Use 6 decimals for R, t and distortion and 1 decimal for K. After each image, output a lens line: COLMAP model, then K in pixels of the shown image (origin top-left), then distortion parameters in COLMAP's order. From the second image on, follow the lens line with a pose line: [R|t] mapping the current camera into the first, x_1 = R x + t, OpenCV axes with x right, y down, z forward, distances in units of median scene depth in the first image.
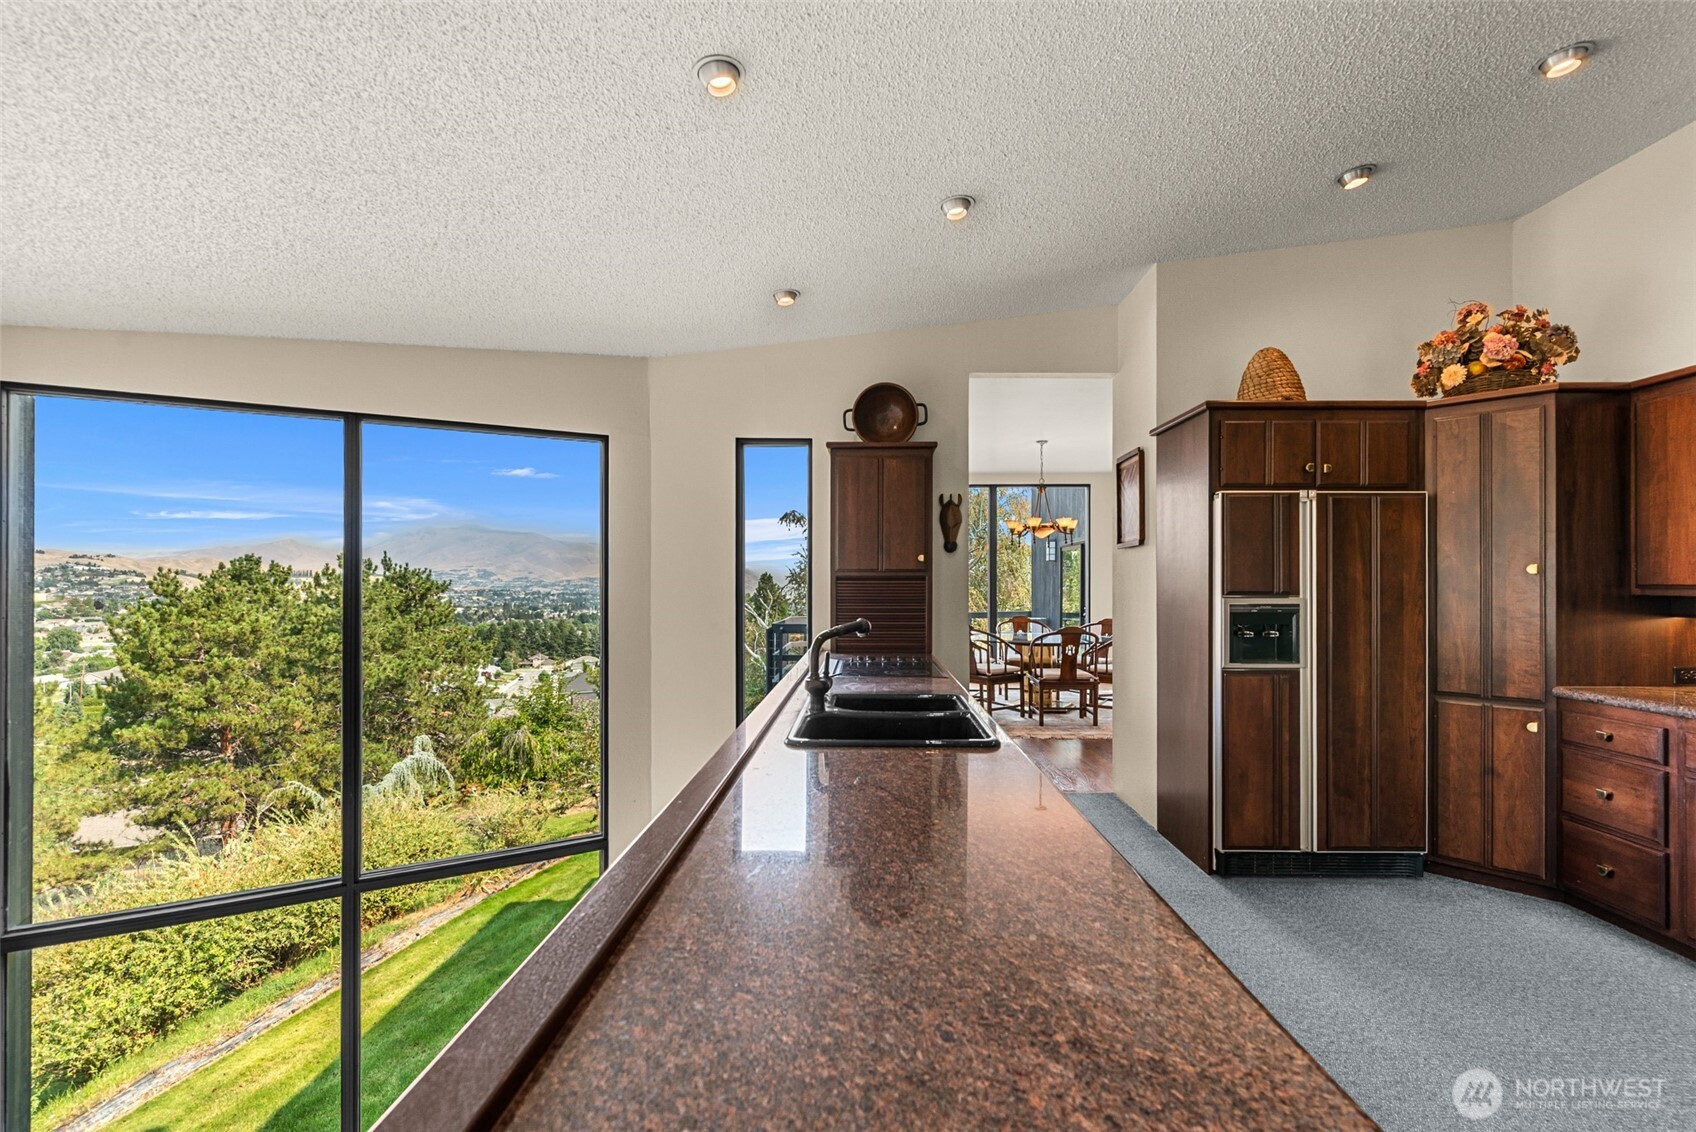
lens RADIAL K [[742.4, 0, 863.5], [0, 742.4, 581.8], [0, 0, 1]] dist [0.002341, -0.000564]
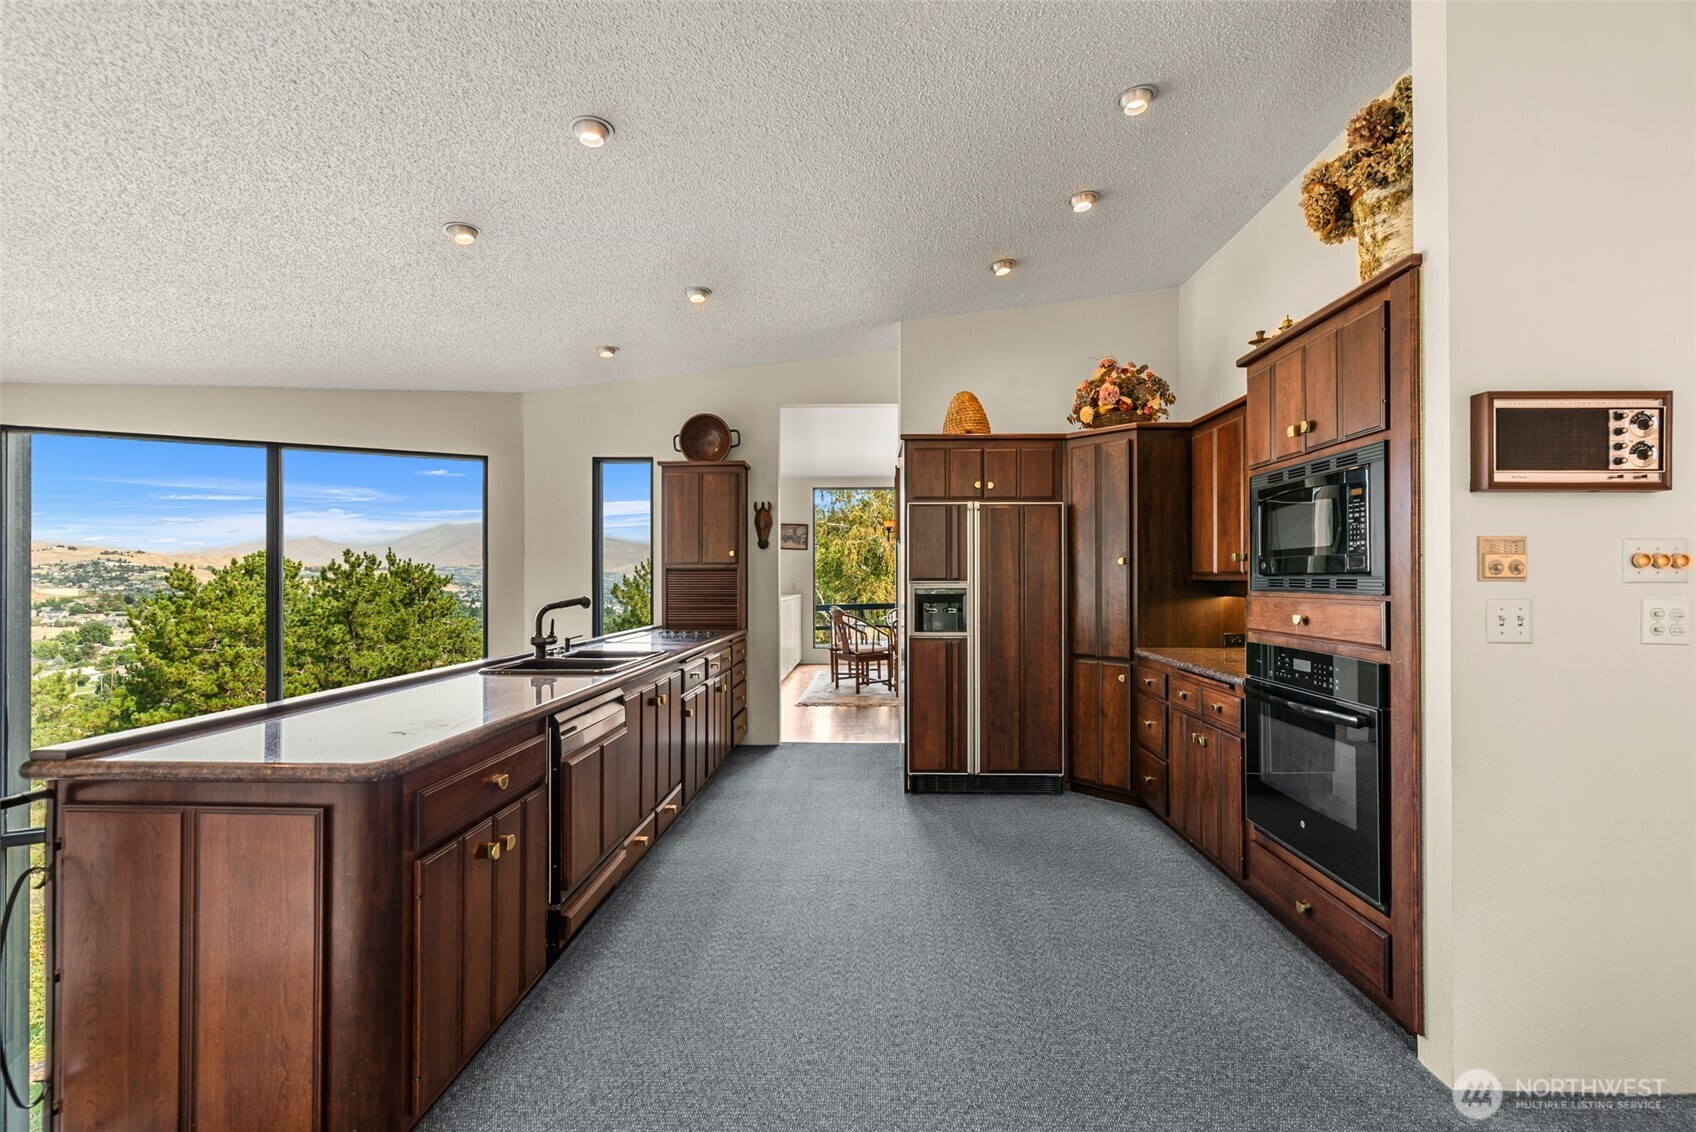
lens RADIAL K [[742.4, 0, 874.1], [0, 742.4, 577.2], [0, 0, 1]] dist [0.002341, -0.000564]
pose [[0.999891, -0.001985, -0.014622, 0.412639], [0.002007, 0.999997, 0.001469, 0.008179], [0.014619, -0.001498, 0.999892, -0.307201]]
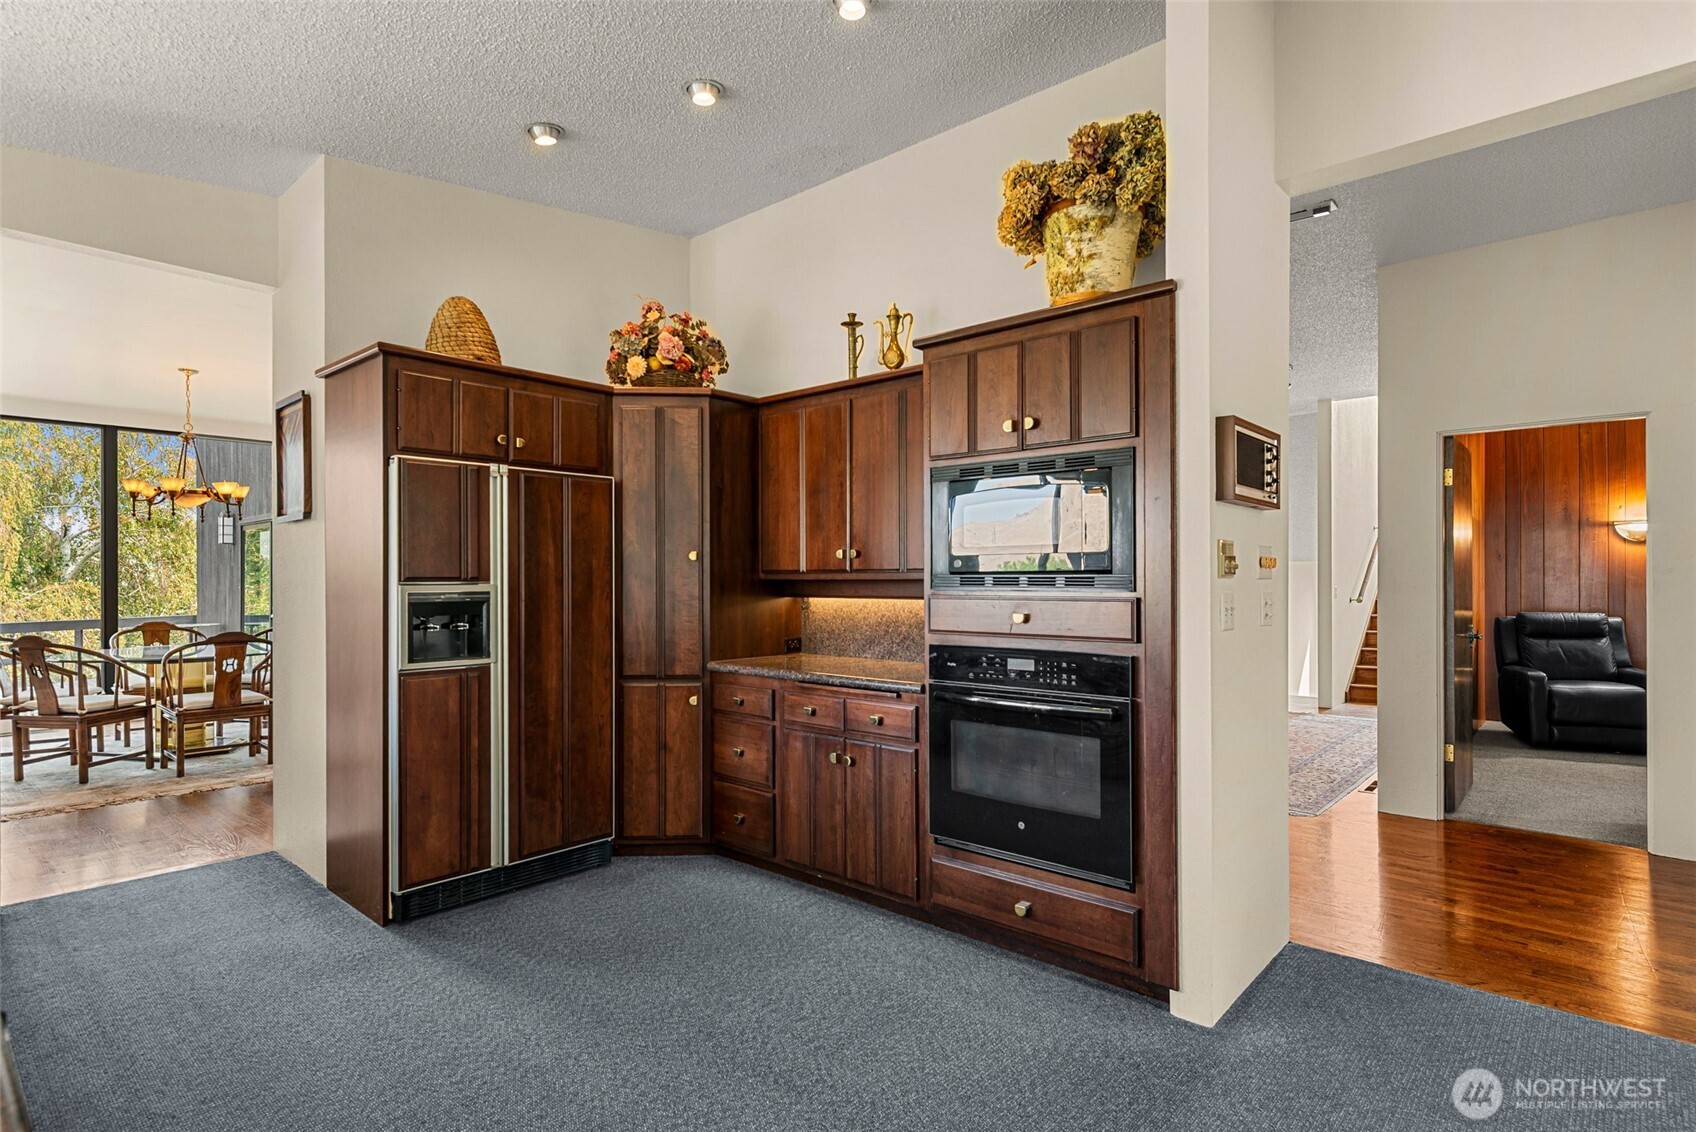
lens RADIAL K [[851.5, 0, 845.3], [0, 851.5, 578.8], [0, 0, 1]] dist [0.004479, -0.001444]
pose [[0.660324, -0.002531, 0.750977, 0.095220], [0.000194, 0.999995, 0.003200, 0.010893], [-0.750981, -0.001967, 0.660321, 0.006612]]
